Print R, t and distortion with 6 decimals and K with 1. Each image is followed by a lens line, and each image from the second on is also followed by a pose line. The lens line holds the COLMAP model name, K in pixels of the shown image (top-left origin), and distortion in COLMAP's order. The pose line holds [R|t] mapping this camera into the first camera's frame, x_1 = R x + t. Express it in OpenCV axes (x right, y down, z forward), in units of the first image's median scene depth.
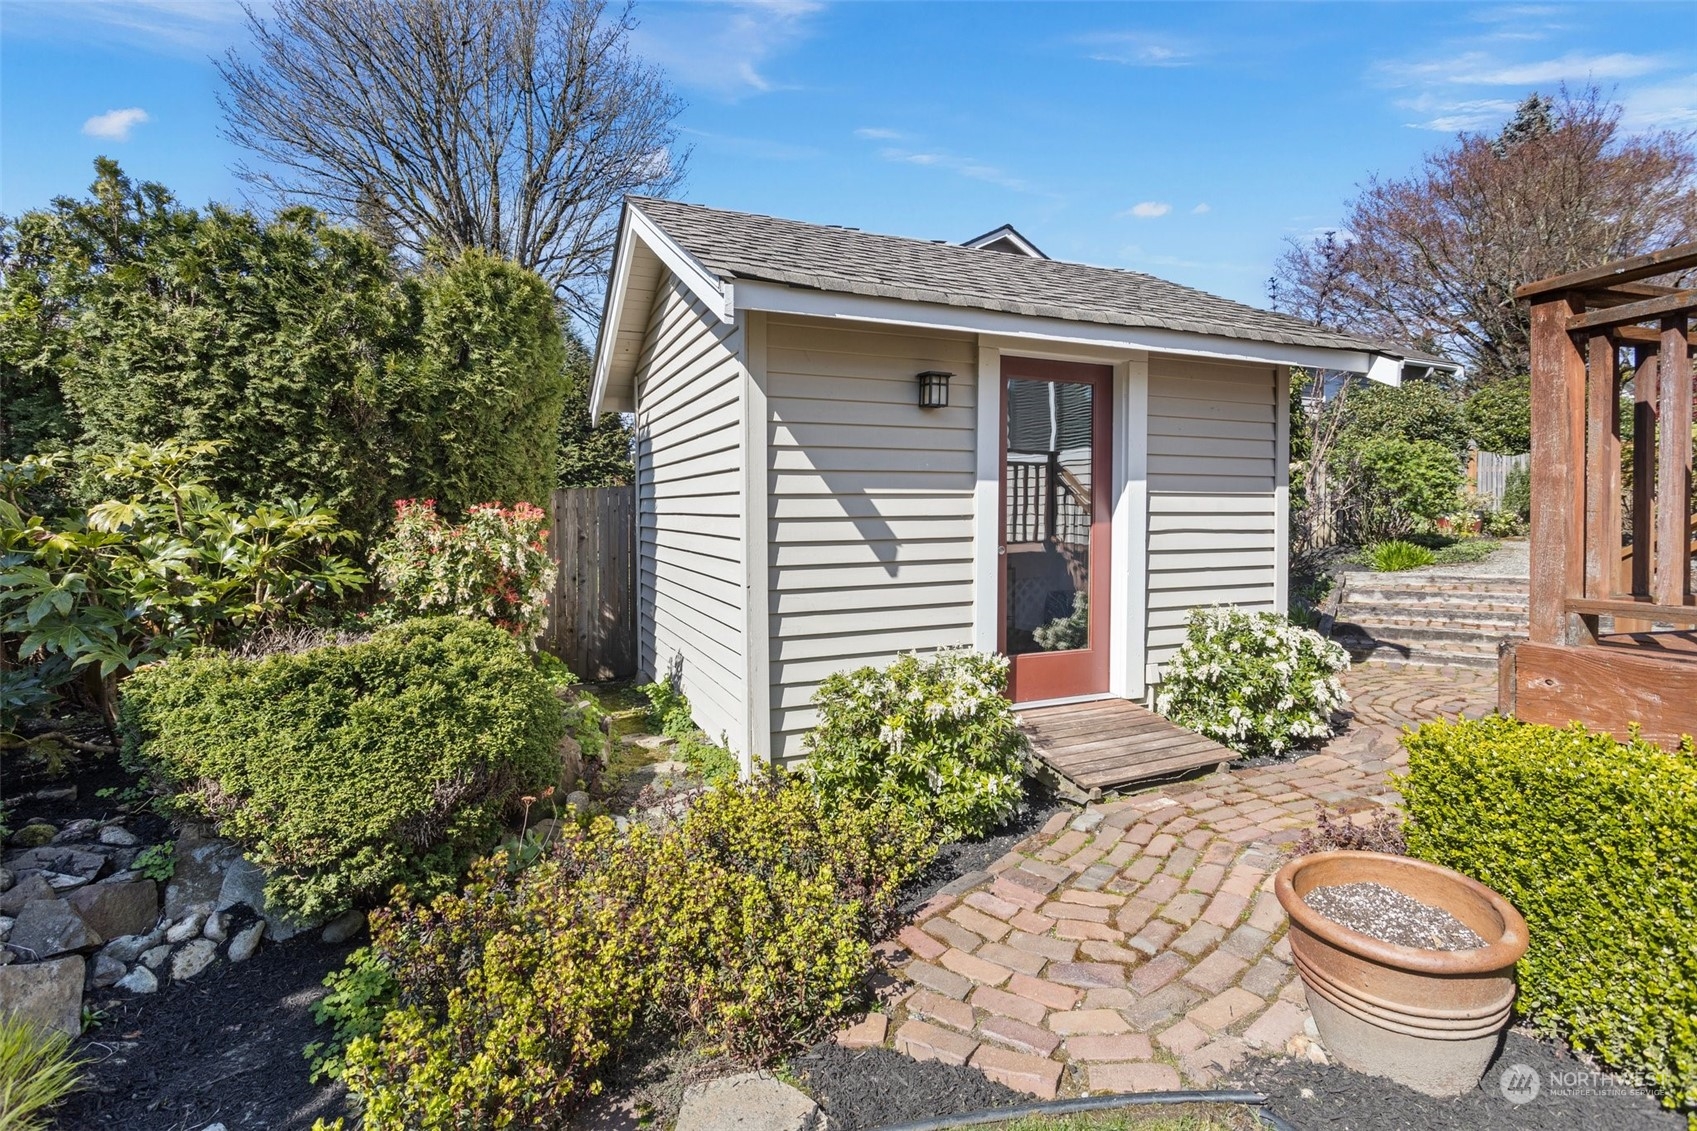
lens RADIAL K [[816.9, 0, 836.4], [0, 816.9, 537.2], [0, 0, 1]] dist [0.002189, -0.000073]
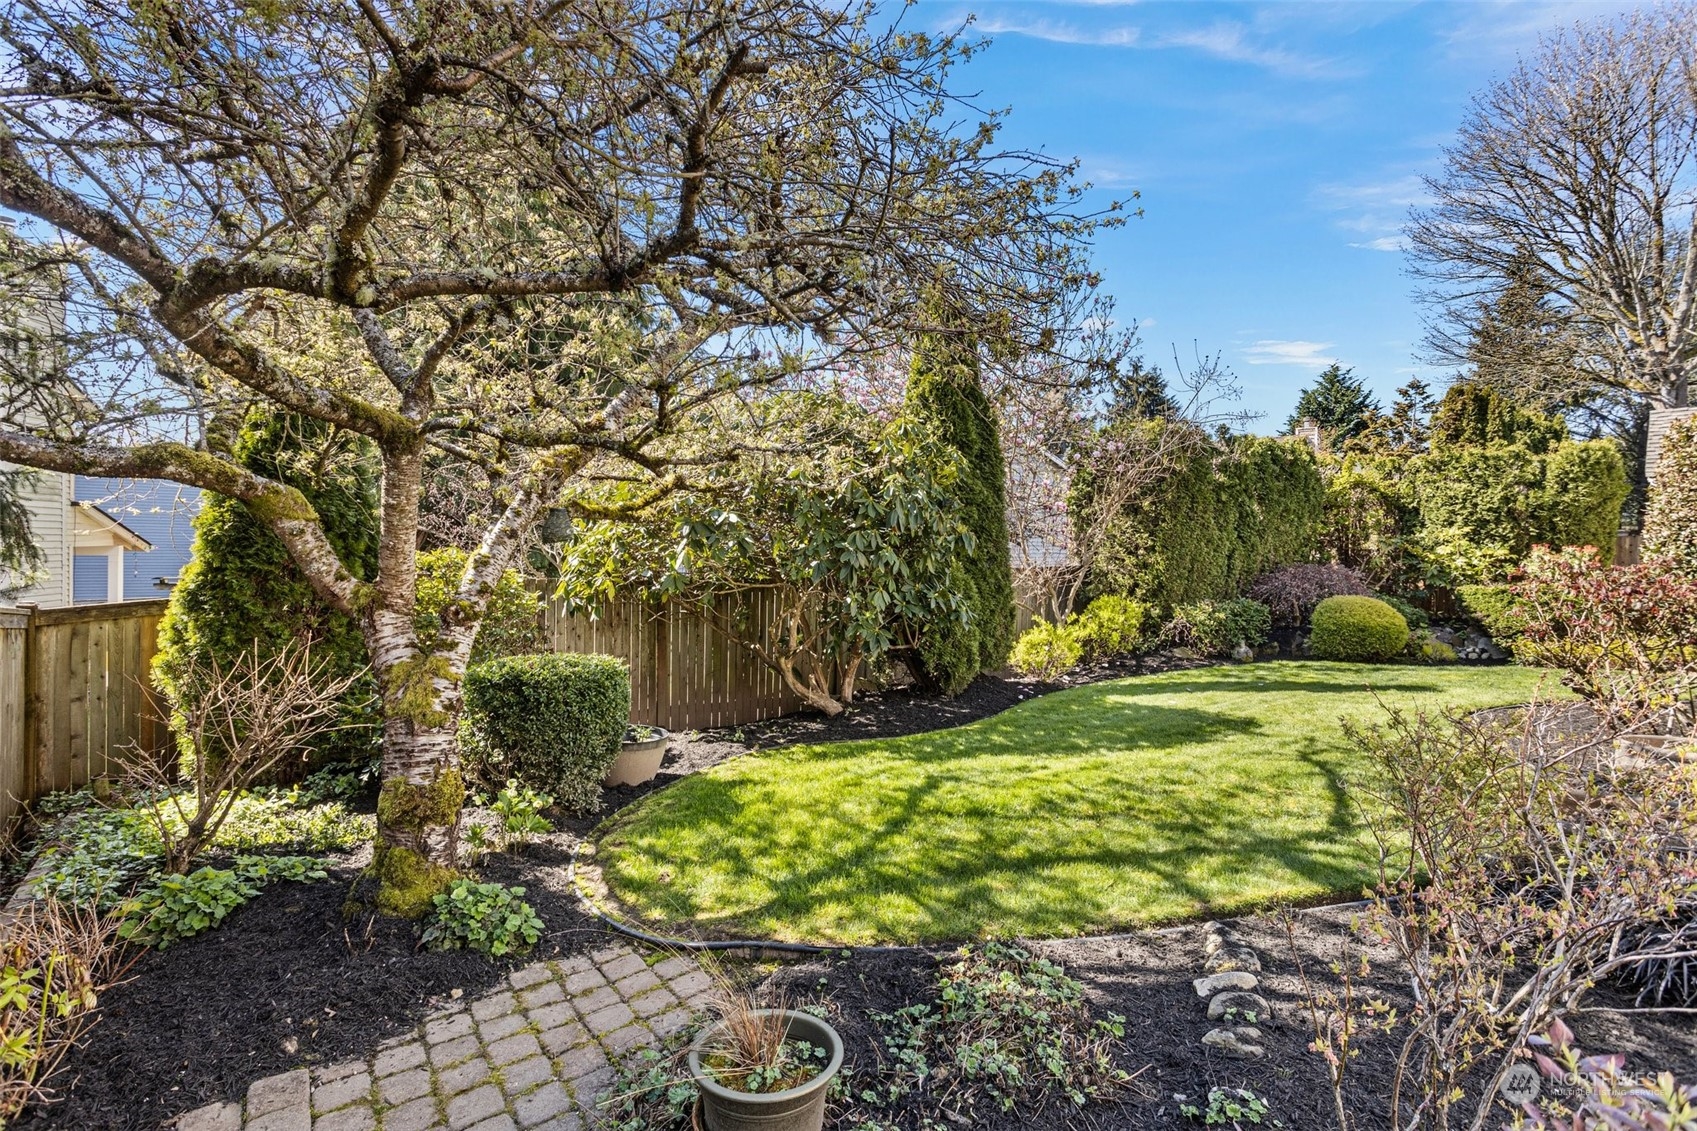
lens RADIAL K [[816.9, 0, 843.4], [0, 816.9, 559.8], [0, 0, 1]] dist [0.002189, -0.000073]
pose [[0.363811, 0.018084, -0.931297, 1.268294], [-0.023655, 0.999668, 0.010171, 0.036274], [0.931173, 0.018329, 0.364118, -2.315567]]
